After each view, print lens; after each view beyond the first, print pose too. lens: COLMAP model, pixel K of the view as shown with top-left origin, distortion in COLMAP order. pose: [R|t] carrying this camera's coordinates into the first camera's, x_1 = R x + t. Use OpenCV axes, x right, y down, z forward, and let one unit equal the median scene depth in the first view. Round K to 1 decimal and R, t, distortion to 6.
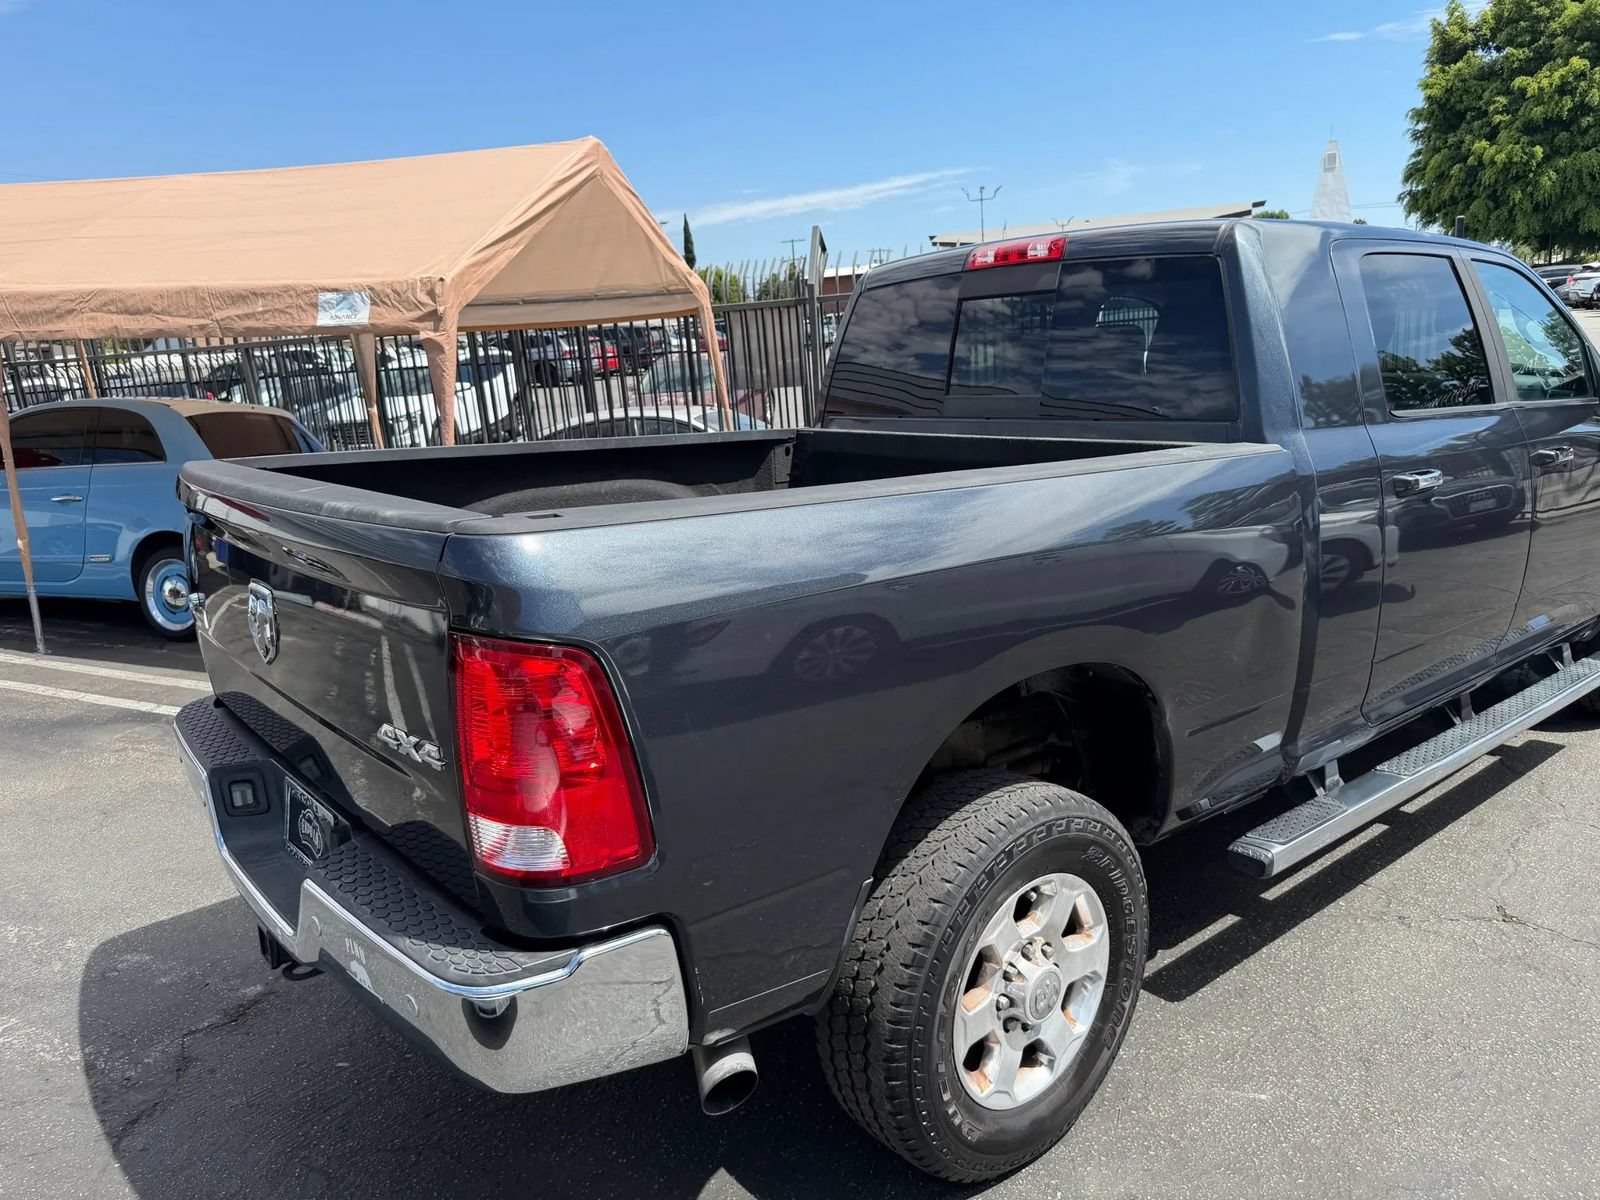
lens RADIAL K [[1139.4, 0, 810.4], [0, 1139.4, 606.3], [0, 0, 1]] dist [0.008879, -0.013601]
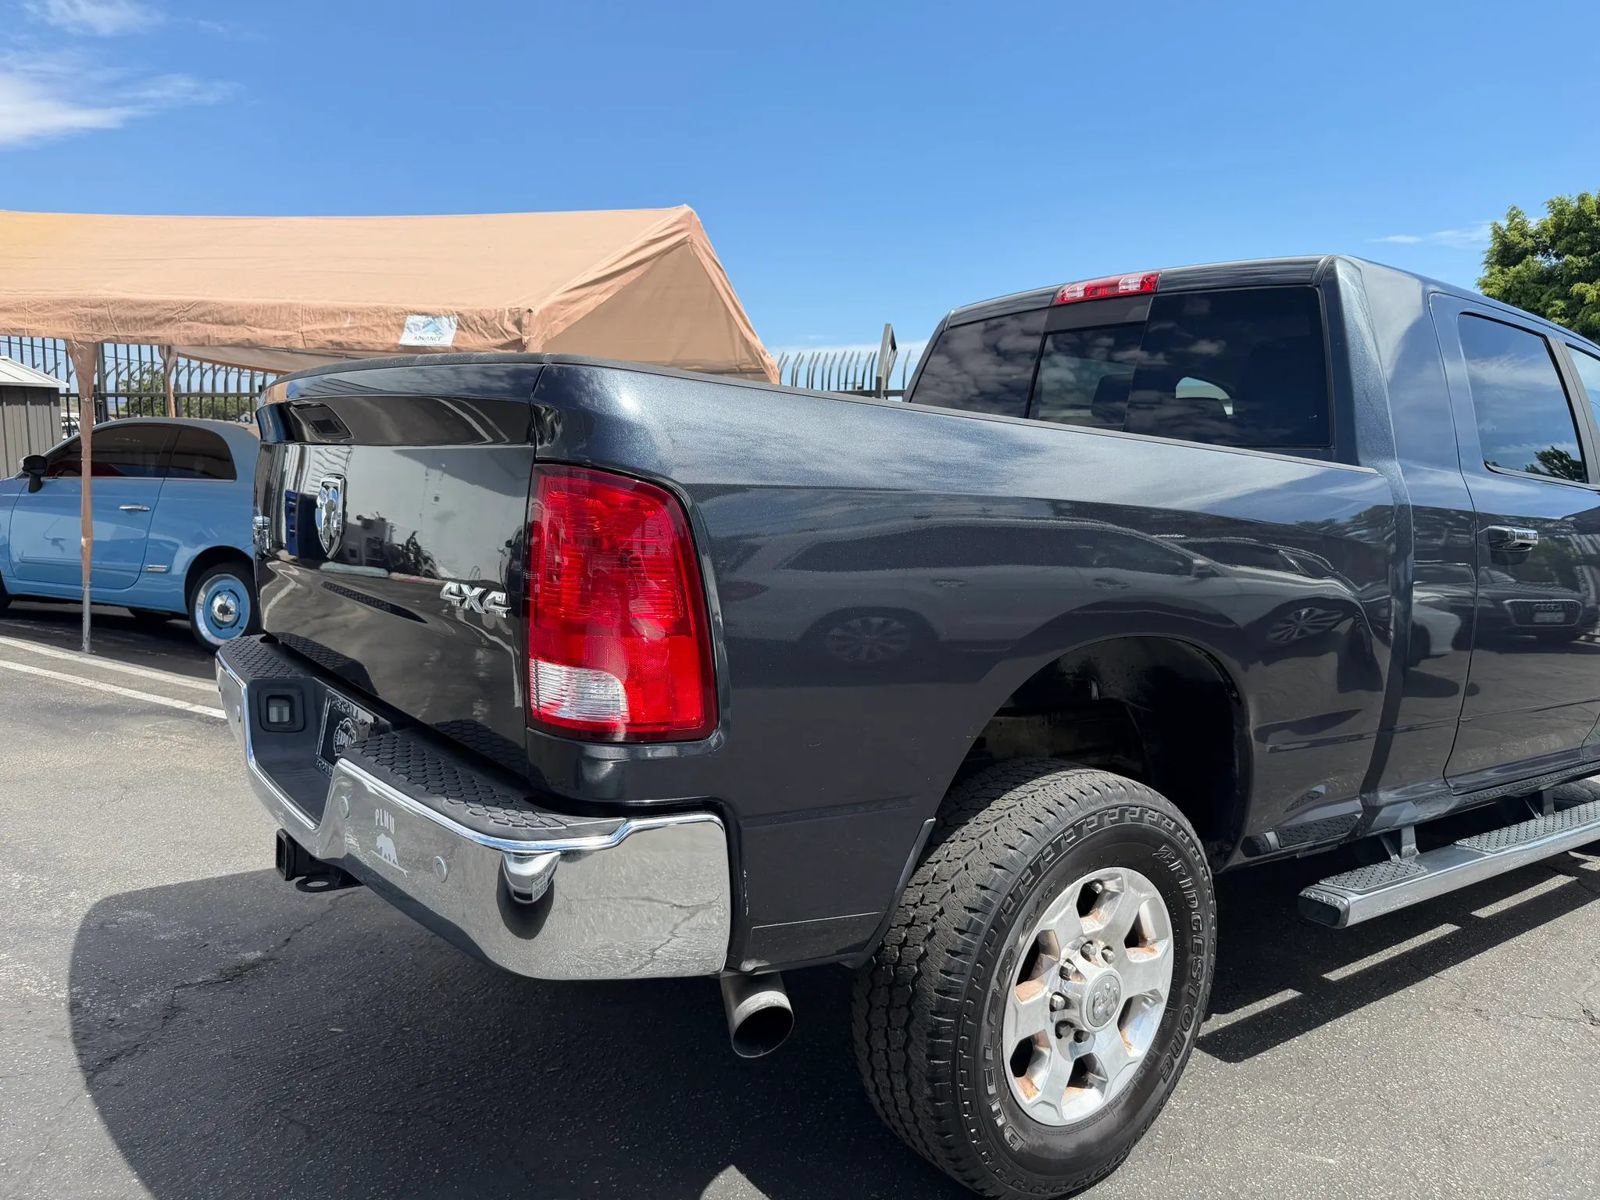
lens RADIAL K [[1139.4, 0, 804.8], [0, 1139.4, 608.1], [0, 0, 1]] dist [0.008879, -0.013601]
pose [[0.994953, 0.092835, -0.038072, -0.023338], [-0.096599, 0.988864, -0.113212, 0.131350], [0.027138, 0.116318, 0.992841, 0.037651]]
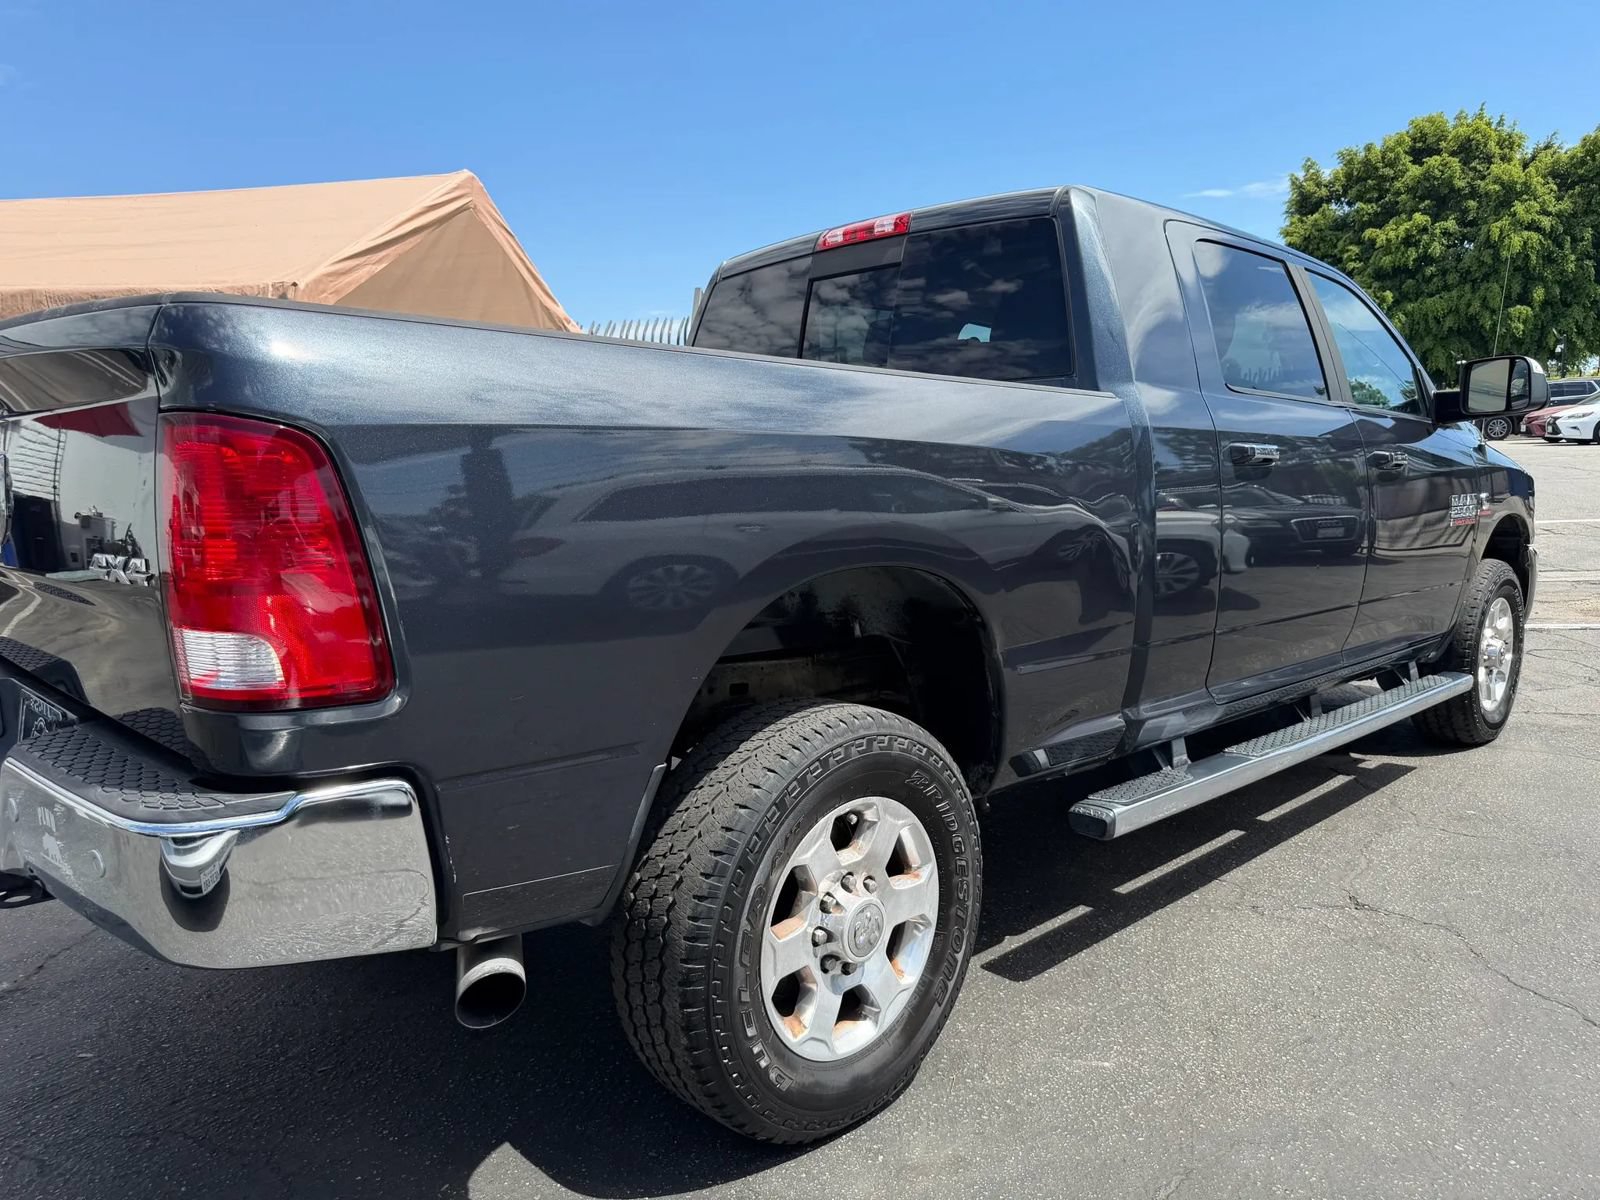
lens RADIAL K [[1139.4, 0, 801.6], [0, 1139.4, 603.3], [0, 0, 1]] dist [0.008879, -0.013601]
pose [[0.996578, 0.019012, 0.080443, 0.062750], [-0.010824, 0.994825, -0.101022, 0.143755], [-0.081947, 0.099806, 0.991627, 0.054665]]
